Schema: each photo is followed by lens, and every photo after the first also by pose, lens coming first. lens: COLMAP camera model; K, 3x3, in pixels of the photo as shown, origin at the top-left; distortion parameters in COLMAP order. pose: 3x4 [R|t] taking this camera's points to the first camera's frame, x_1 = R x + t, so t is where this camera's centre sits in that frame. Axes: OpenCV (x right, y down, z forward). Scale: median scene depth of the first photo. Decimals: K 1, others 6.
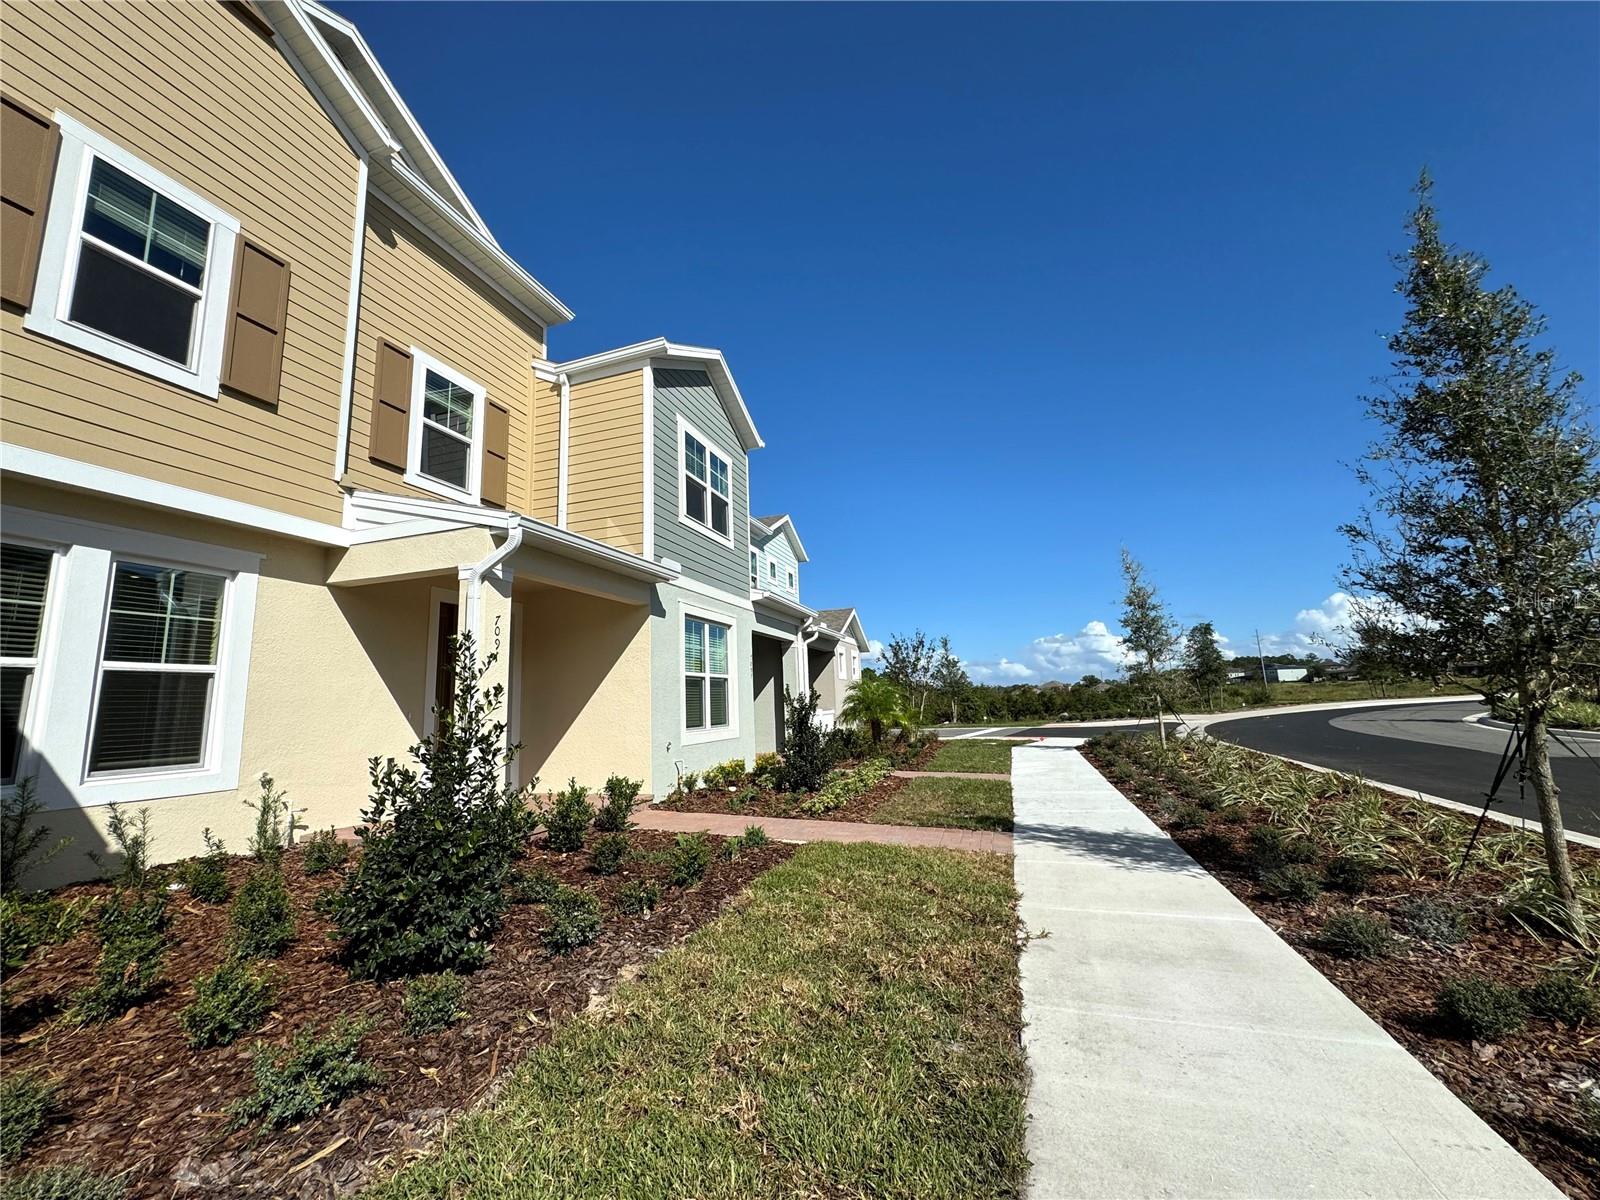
lens RADIAL K [[639.7, 0, 801.3], [0, 639.7, 596.6], [0, 0, 1]] dist [-0.001935, -0.000042]
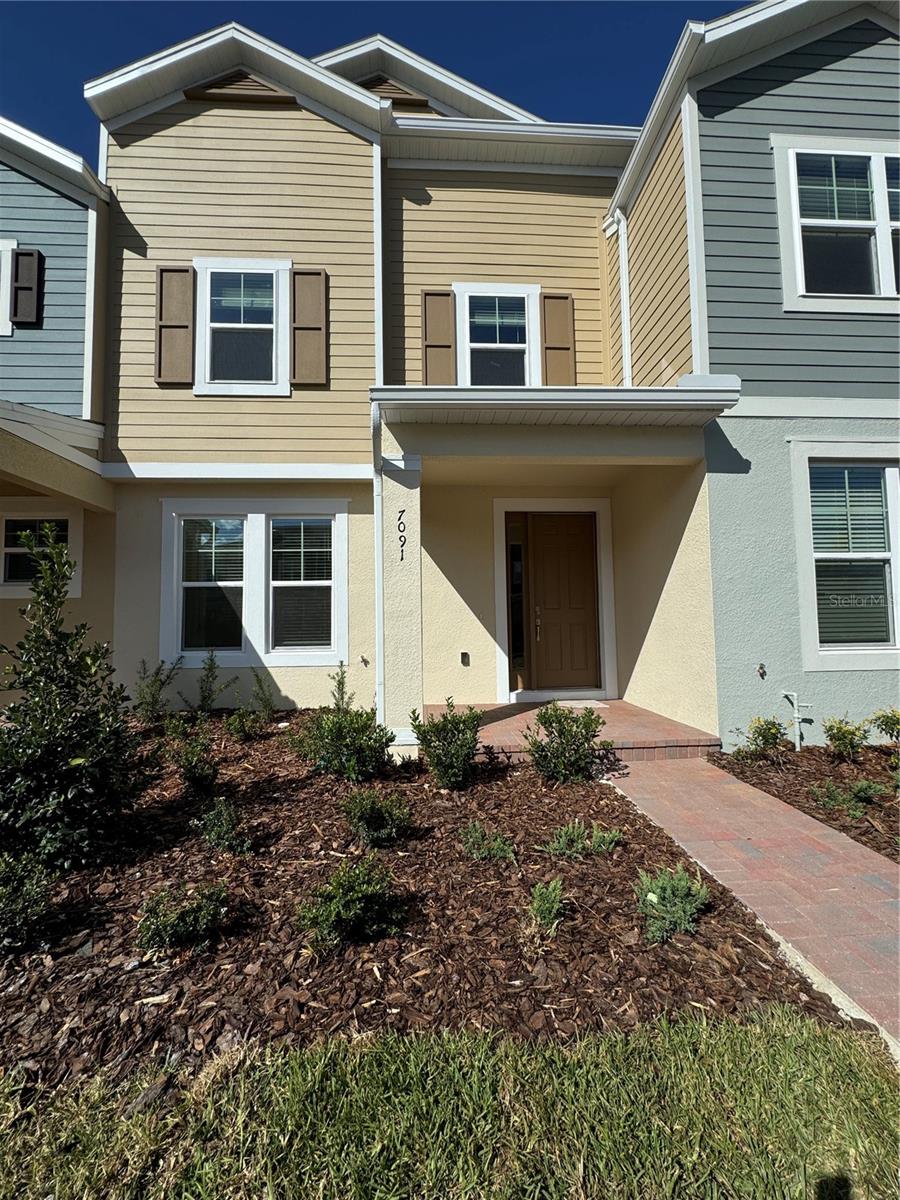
lens RADIAL K [[486.2, 0, 450.0], [0, 486.2, 600.0], [0, 0, 1]] dist [0.001725, -0.000018]
pose [[0.360950, -0.019455, -0.932382, 0.153017], [0.155716, 0.987004, 0.039687, 0.108566], [0.919493, -0.159511, 0.359289, 0.611788]]
